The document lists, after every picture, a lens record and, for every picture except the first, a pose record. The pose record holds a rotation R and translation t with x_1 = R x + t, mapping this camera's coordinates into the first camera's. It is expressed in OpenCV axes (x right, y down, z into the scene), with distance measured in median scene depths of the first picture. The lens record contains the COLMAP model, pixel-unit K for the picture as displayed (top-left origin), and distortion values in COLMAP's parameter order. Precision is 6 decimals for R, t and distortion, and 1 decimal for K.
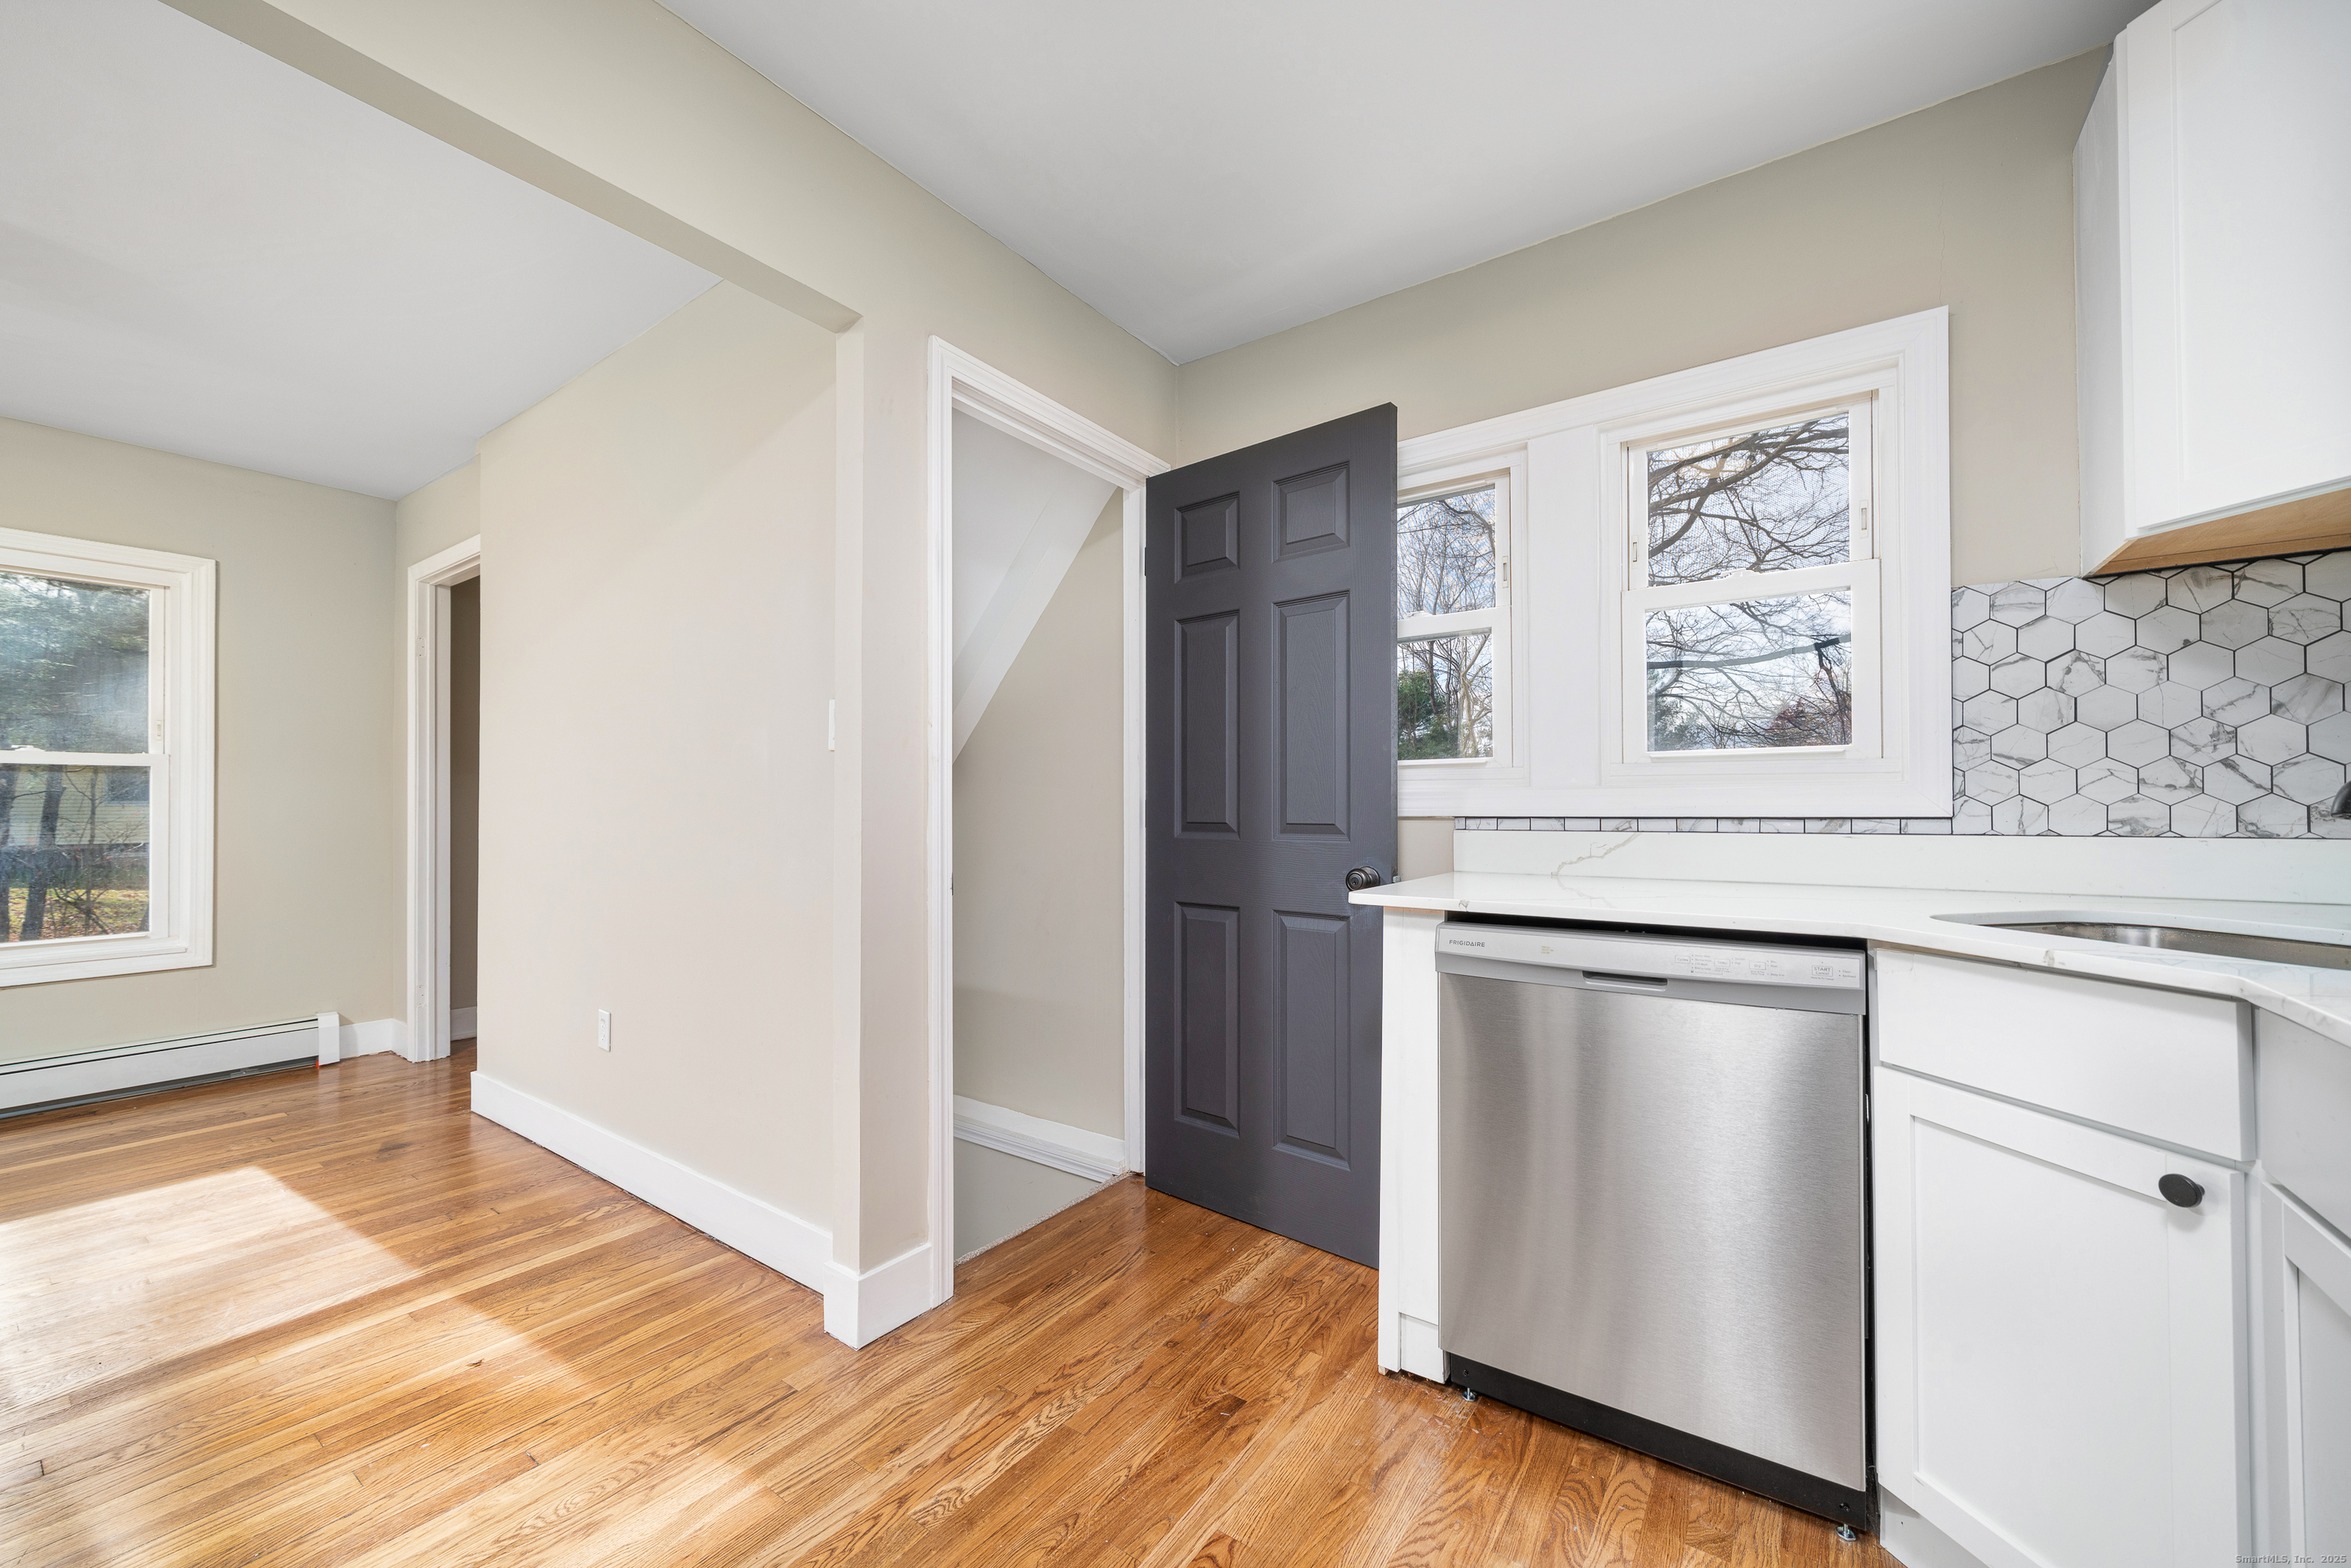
lens RADIAL K [[937.8, 0, 1102.7], [0, 937.8, 785.3], [0, 0, 1]] dist [-0.004026, 0.000256]
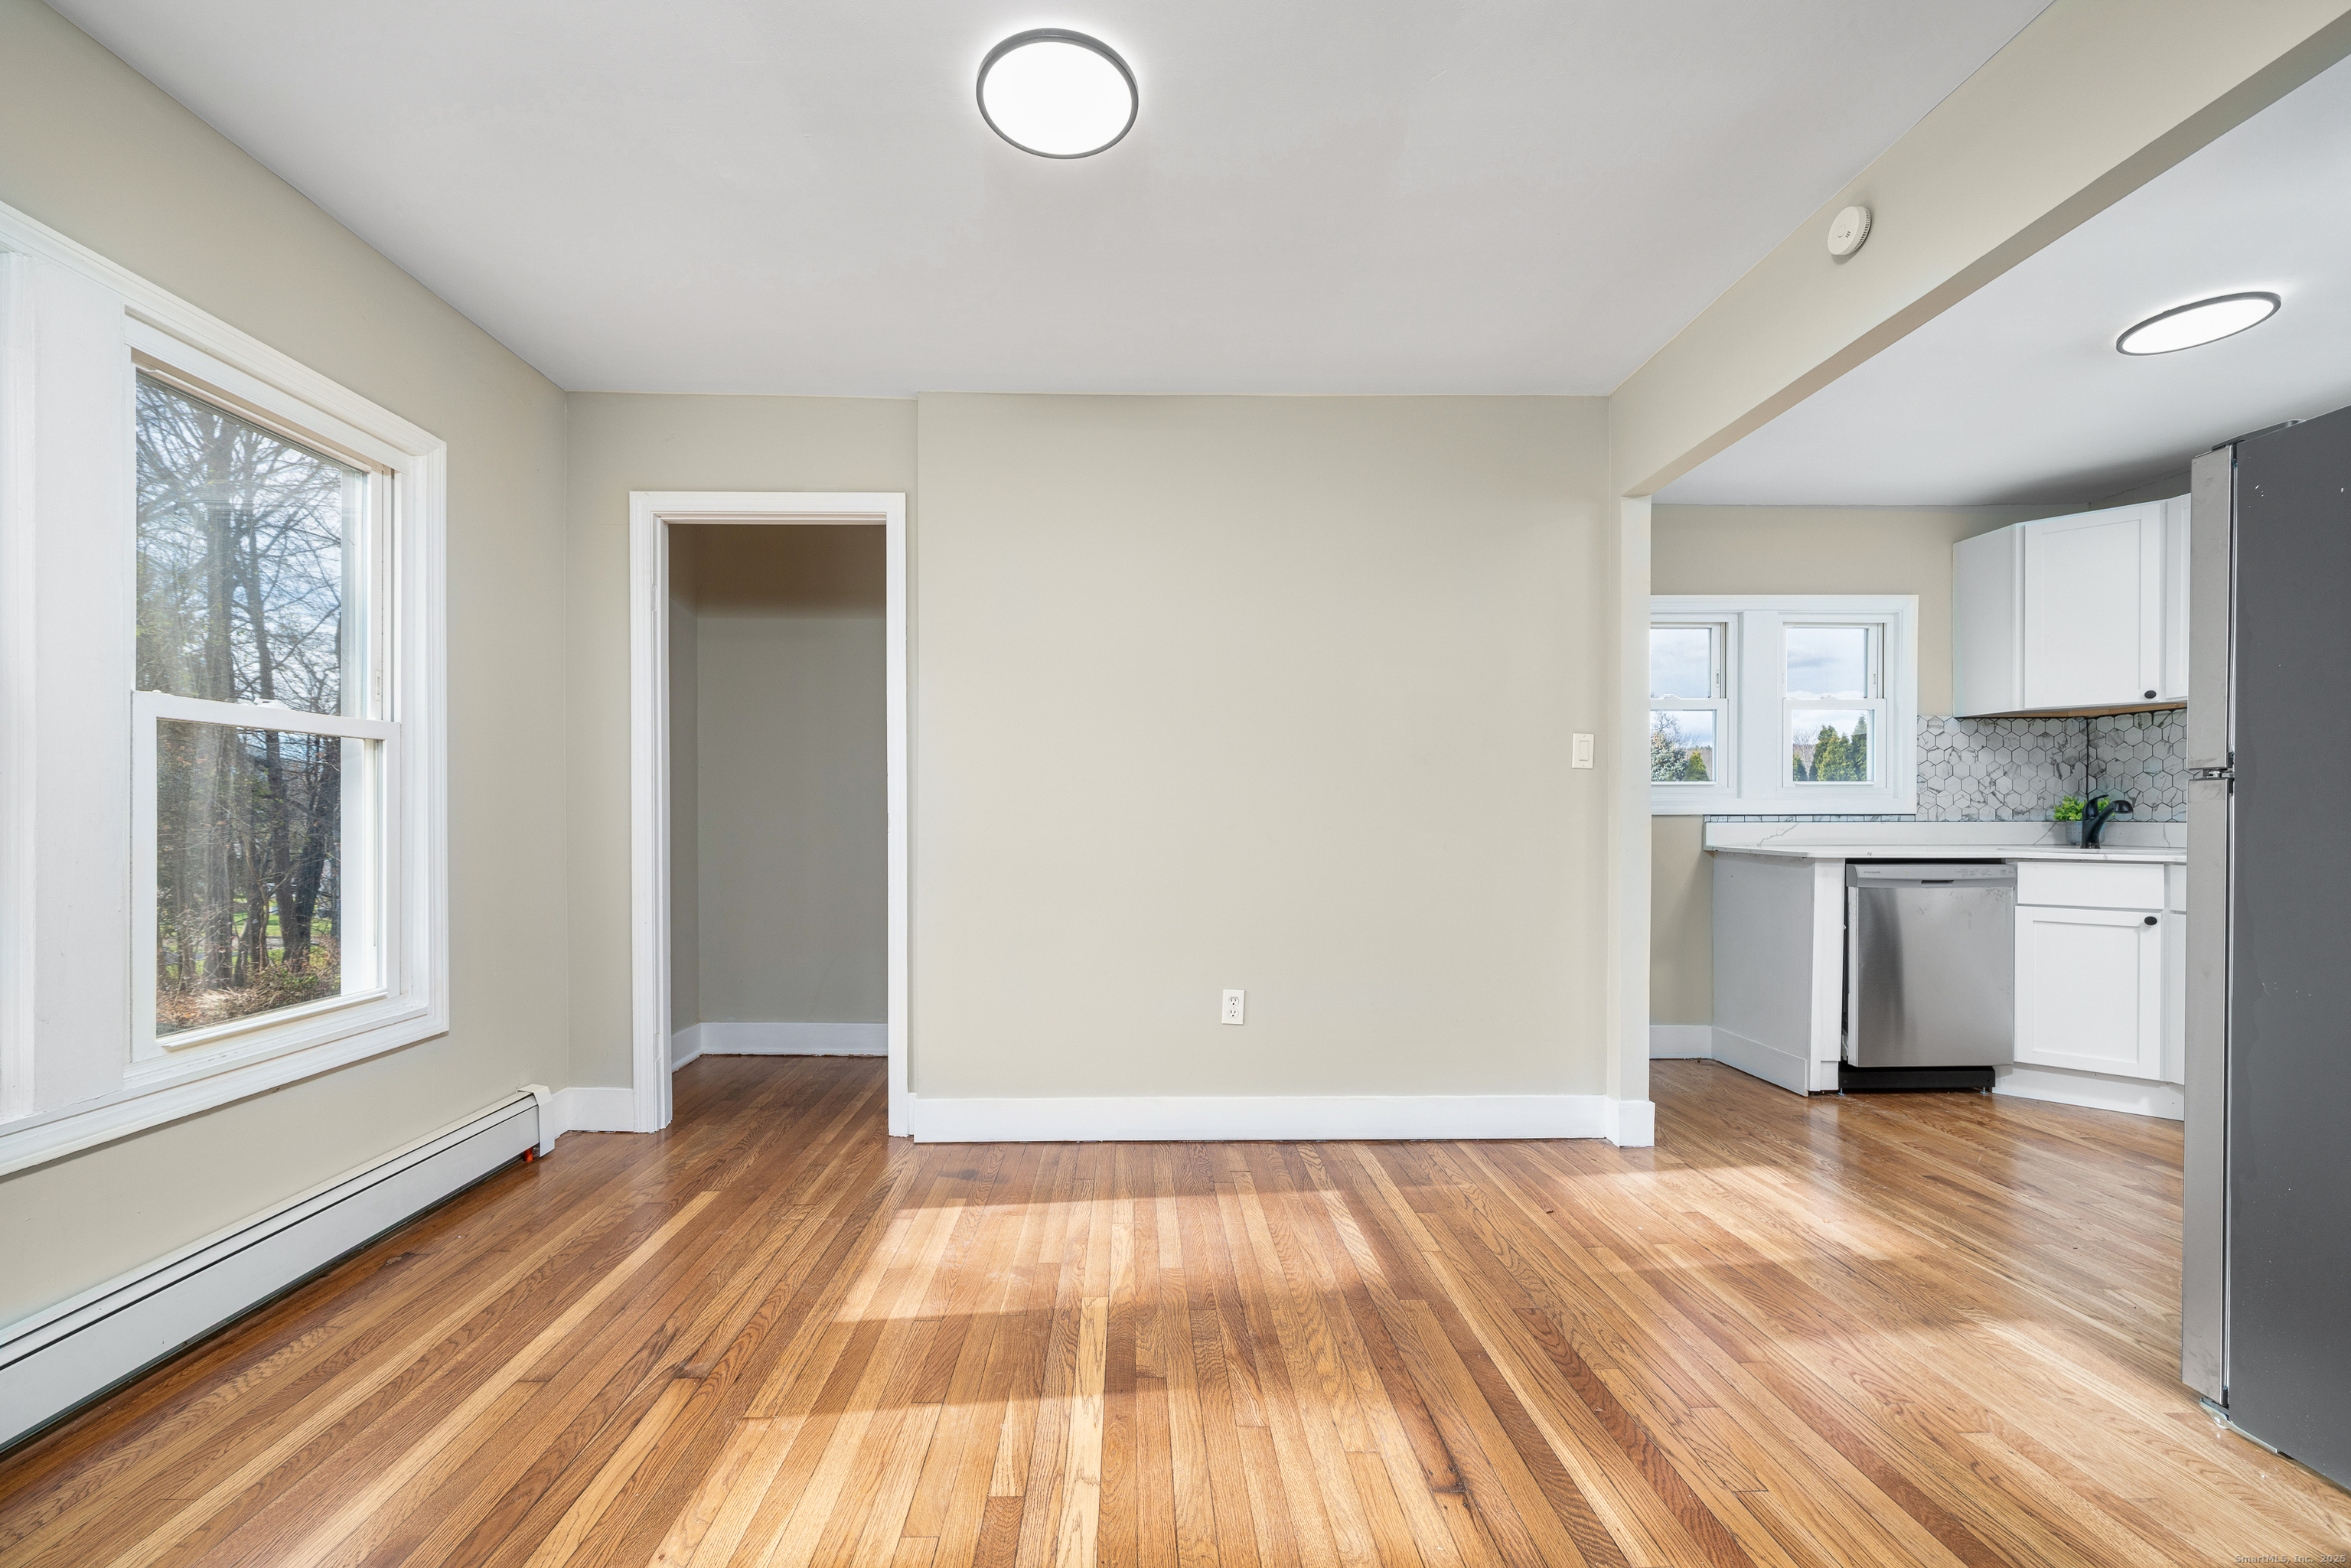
lens RADIAL K [[971.5, 0, 1170.0], [0, 971.5, 810.7], [0, 0, 1]] dist [-0.001339, -0.000079]
pose [[0.787814, 0.005602, 0.615888, -2.129680], [-0.015465, 0.999823, 0.010688, 0.029325], [-0.615719, -0.017945, 0.787762, 0.236712]]
